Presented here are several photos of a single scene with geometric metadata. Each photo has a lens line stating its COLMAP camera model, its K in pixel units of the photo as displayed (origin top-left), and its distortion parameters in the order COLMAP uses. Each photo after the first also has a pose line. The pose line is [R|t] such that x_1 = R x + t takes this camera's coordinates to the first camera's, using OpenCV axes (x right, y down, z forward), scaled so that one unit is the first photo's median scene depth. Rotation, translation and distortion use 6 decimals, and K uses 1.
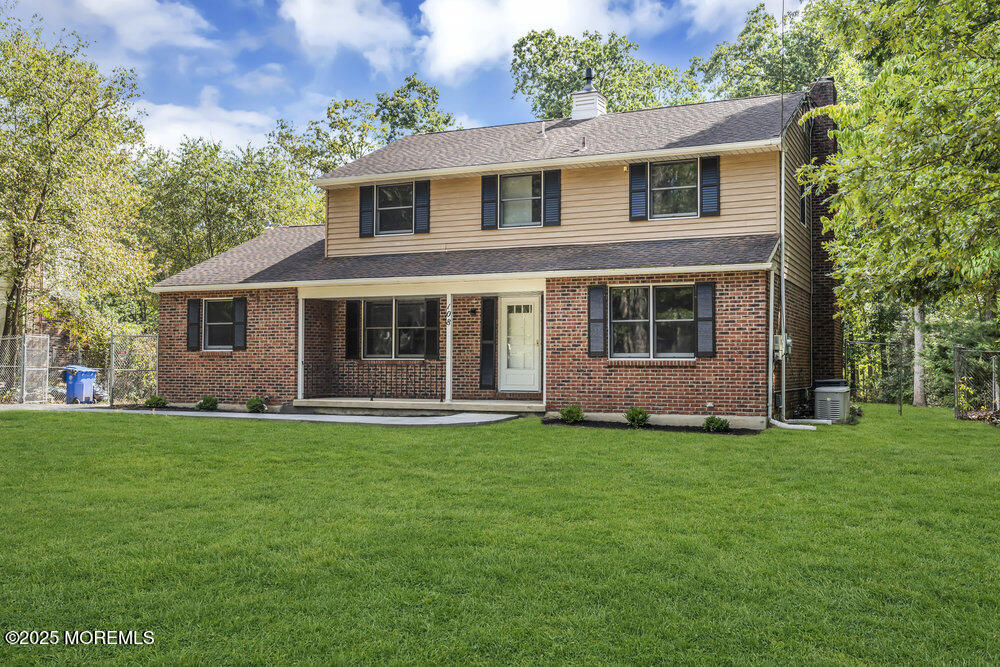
lens RADIAL K [[981.4, 0, 500.0], [0, 981.4, 333.5], [0, 0, 1]] dist [0.036728, -0.017961]
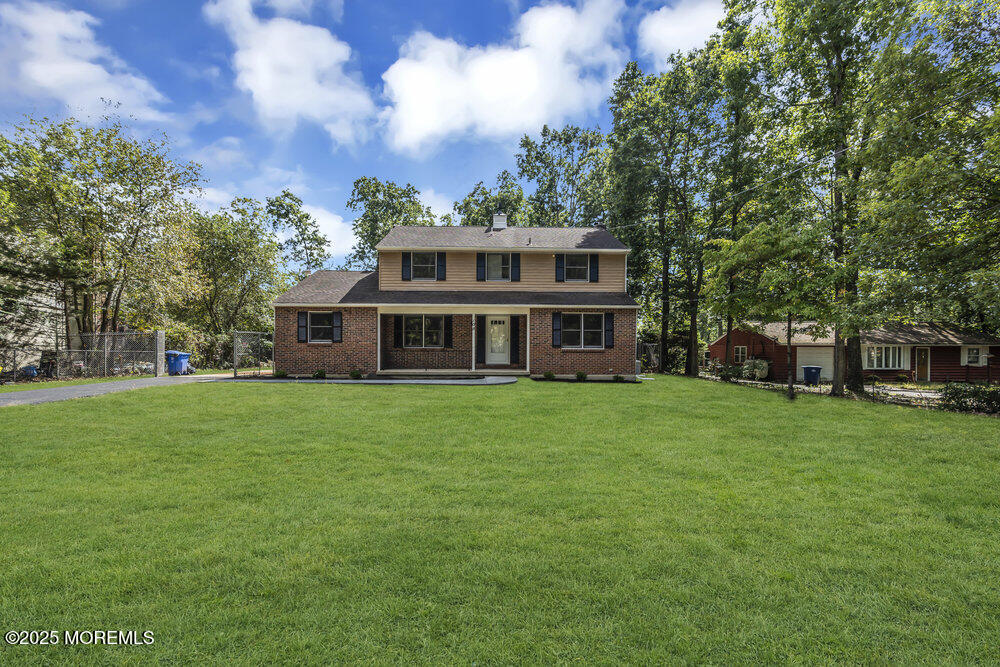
lens RADIAL K [[453.4, 0, 499.8], [0, 453.4, 350.5], [0, 0, 1]] dist [-0.002110, -0.000113]
pose [[0.895910, -0.004291, 0.444215, -0.369096], [-0.015121, 0.999079, 0.040148, -0.005306], [-0.443978, -0.042686, 0.895020, 0.173874]]
